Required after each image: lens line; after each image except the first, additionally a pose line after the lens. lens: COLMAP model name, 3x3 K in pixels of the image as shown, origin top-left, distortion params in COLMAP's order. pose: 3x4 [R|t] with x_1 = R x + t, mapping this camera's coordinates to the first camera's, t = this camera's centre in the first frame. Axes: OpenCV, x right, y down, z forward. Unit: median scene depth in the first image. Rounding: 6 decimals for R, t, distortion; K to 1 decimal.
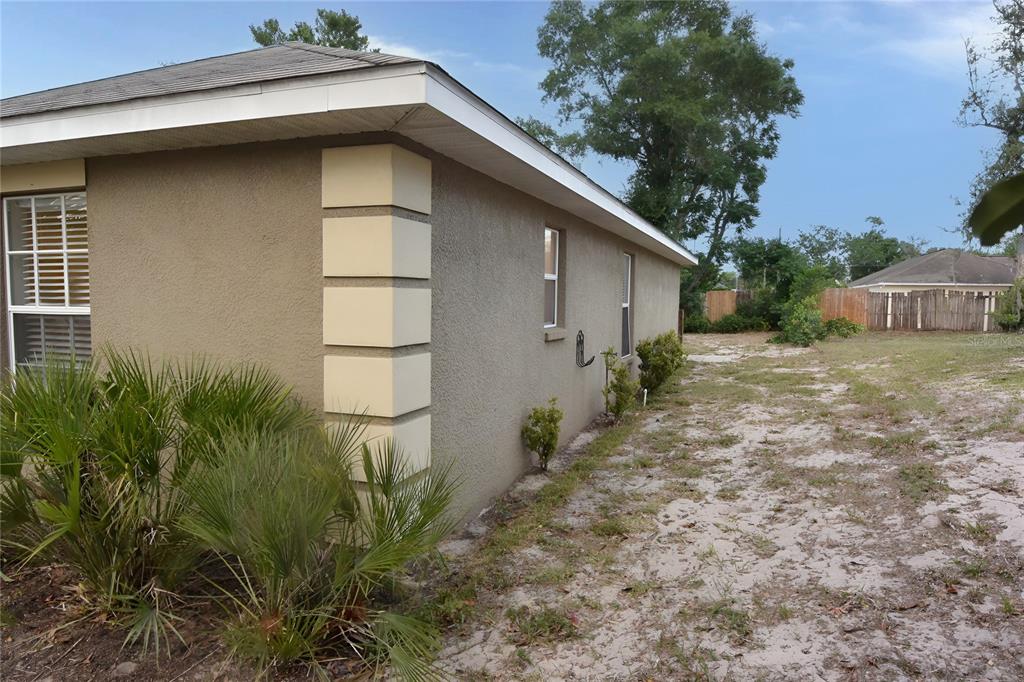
lens RADIAL K [[547.7, 0, 512.0], [0, 547.7, 341.0], [0, 0, 1]] dist [-0.000553, -0.000175]
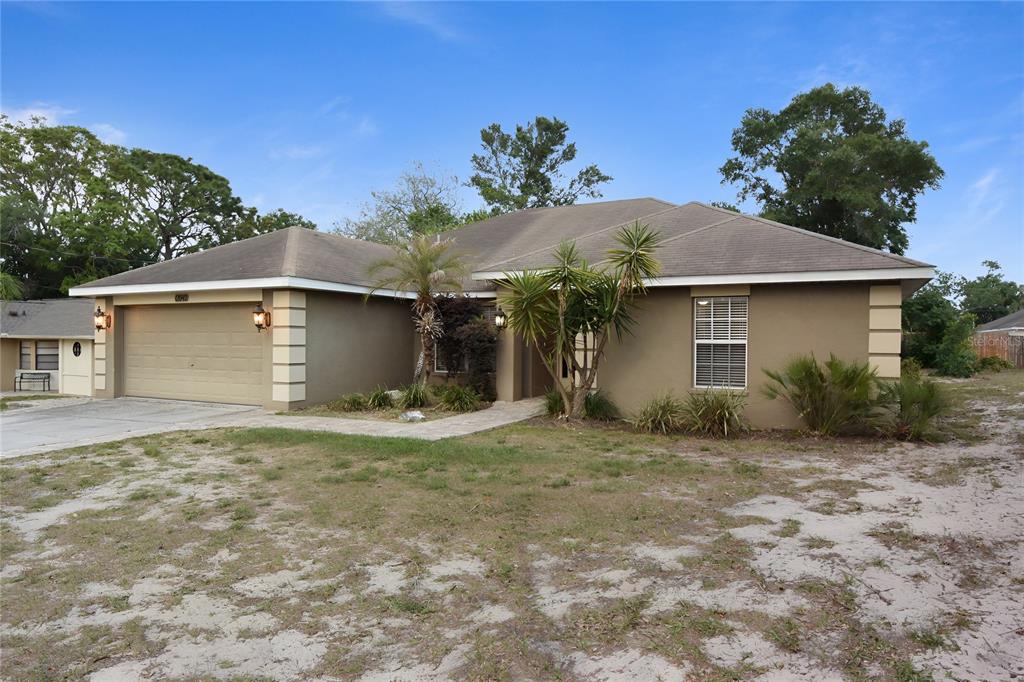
lens RADIAL K [[572.9, 0, 512.0], [0, 572.9, 341.0], [0, 0, 1]] dist [-0.000456, -0.000518]
pose [[0.994949, 0.003996, -0.100301, -0.288315], [-0.011782, 0.996949, -0.077163, 0.028897], [0.099687, 0.077955, 0.991961, -0.321776]]
